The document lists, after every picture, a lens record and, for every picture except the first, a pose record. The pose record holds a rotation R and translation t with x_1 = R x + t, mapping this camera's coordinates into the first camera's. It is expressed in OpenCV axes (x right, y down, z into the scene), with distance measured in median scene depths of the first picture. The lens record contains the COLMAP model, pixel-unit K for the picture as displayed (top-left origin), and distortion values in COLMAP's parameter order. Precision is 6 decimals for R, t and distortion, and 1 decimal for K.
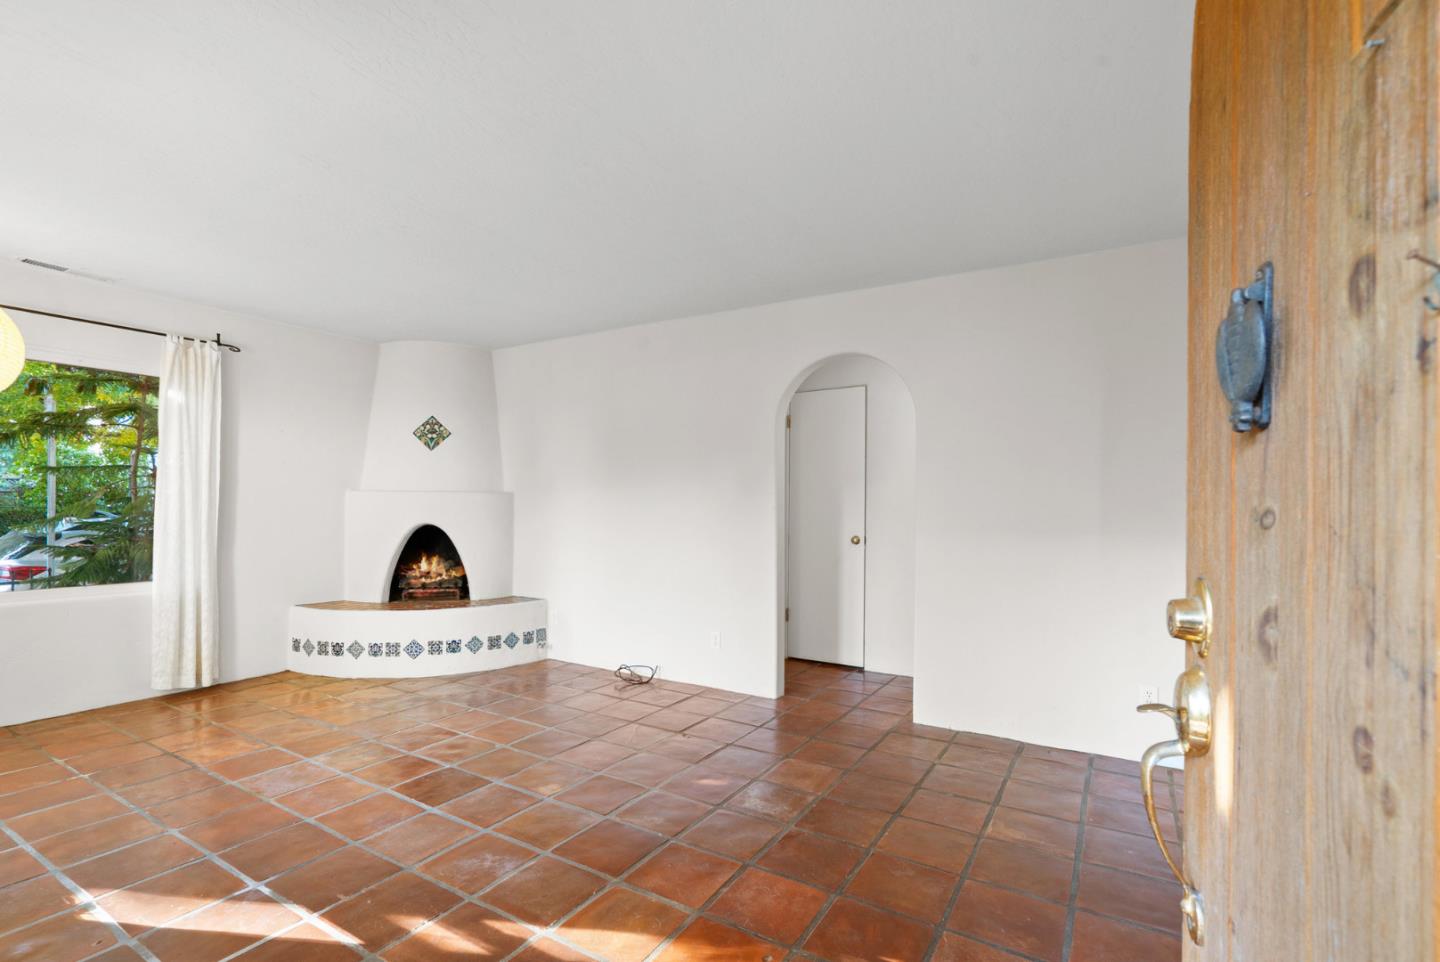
lens RADIAL K [[661.0, 0, 718.3], [0, 661.0, 502.3], [0, 0, 1]] dist [-0.005408, -0.000027]
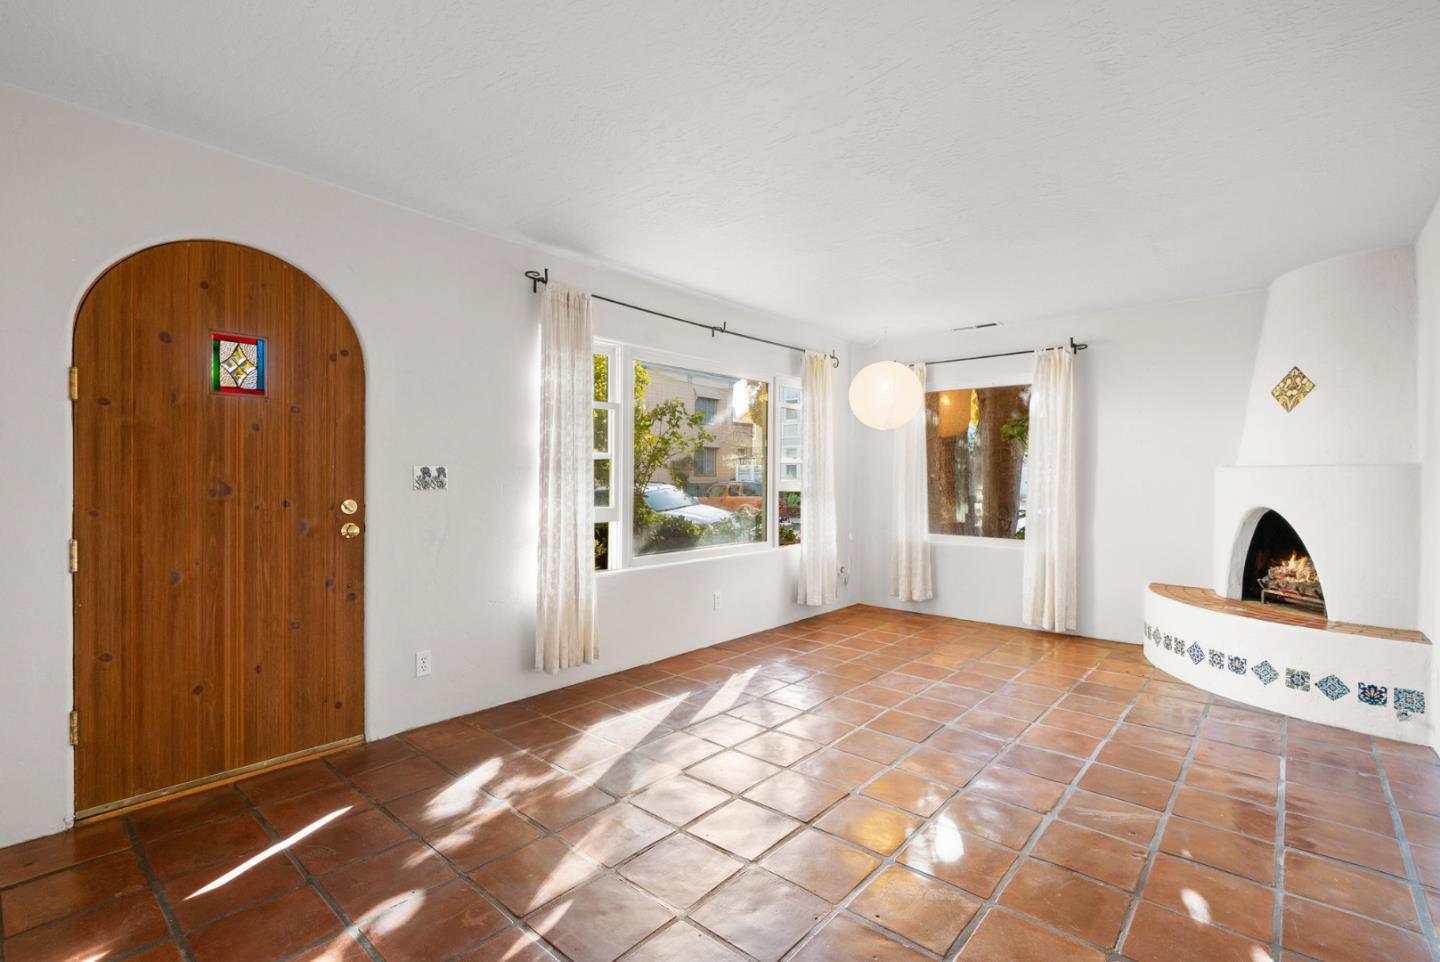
lens RADIAL K [[662.2, 0, 733.0], [0, 662.2, 479.5], [0, 0, 1]] dist [-0.000984, 0.000424]
pose [[-0.157325, -0.005921, -0.987529, 0.448760], [-0.003566, 0.999979, -0.005428, 0.006140], [0.987540, 0.002668, -0.157343, 0.518754]]
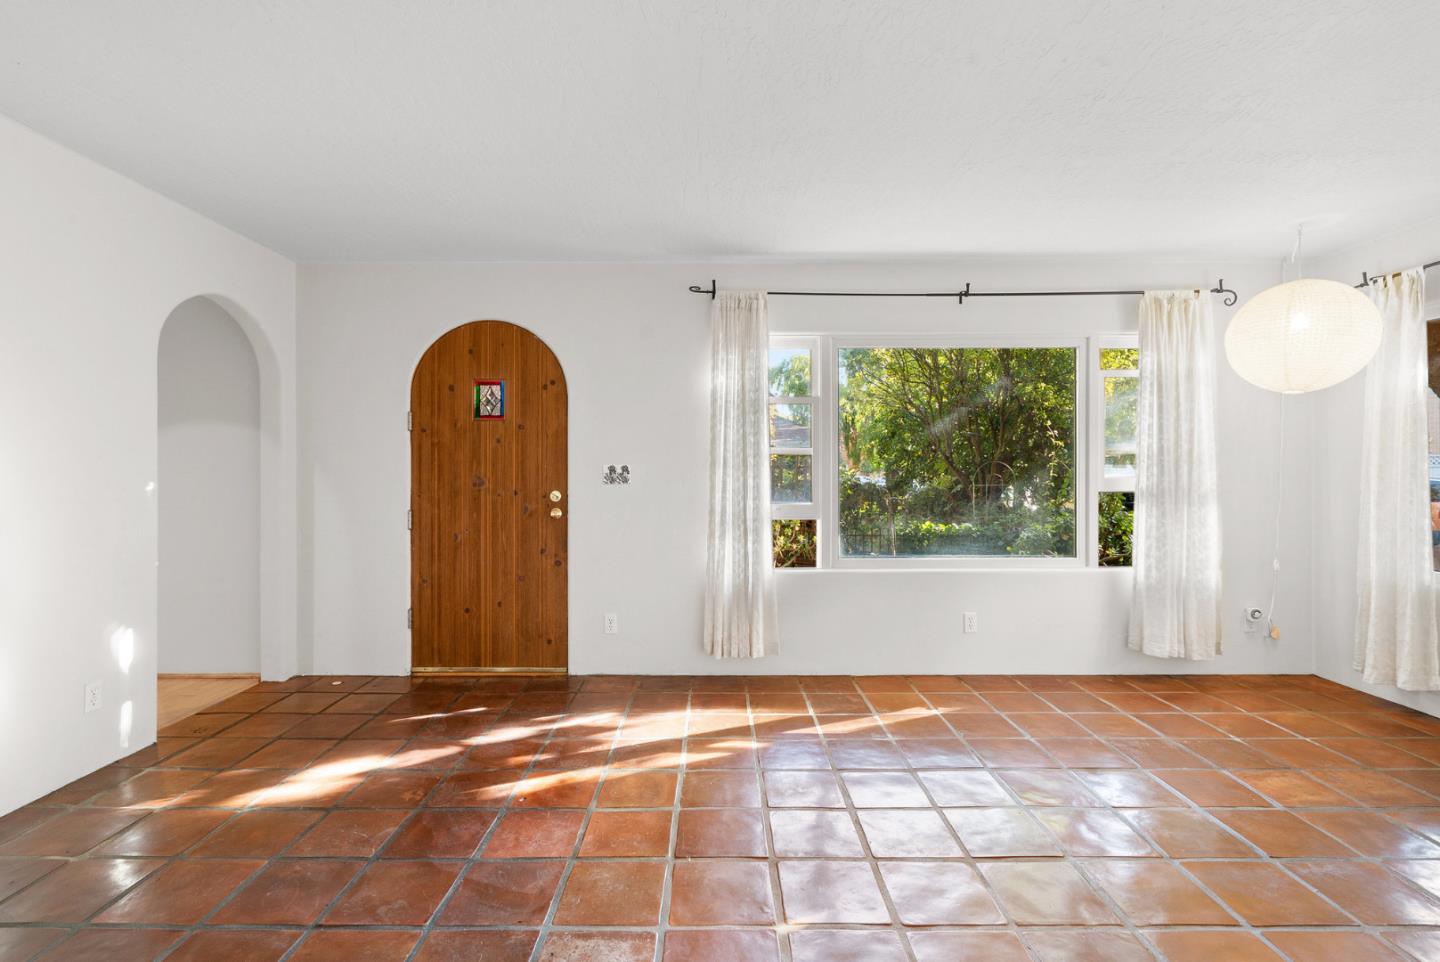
lens RADIAL K [[668.6, 0, 723.1], [0, 668.6, 471.6], [0, 0, 1]] dist [-0.003109, -0.000030]
pose [[-0.854461, -0.007951, -0.519455, 0.164887], [-0.004598, 0.999959, -0.007741, 0.004336], [0.519495, -0.004226, -0.854463, 0.881454]]
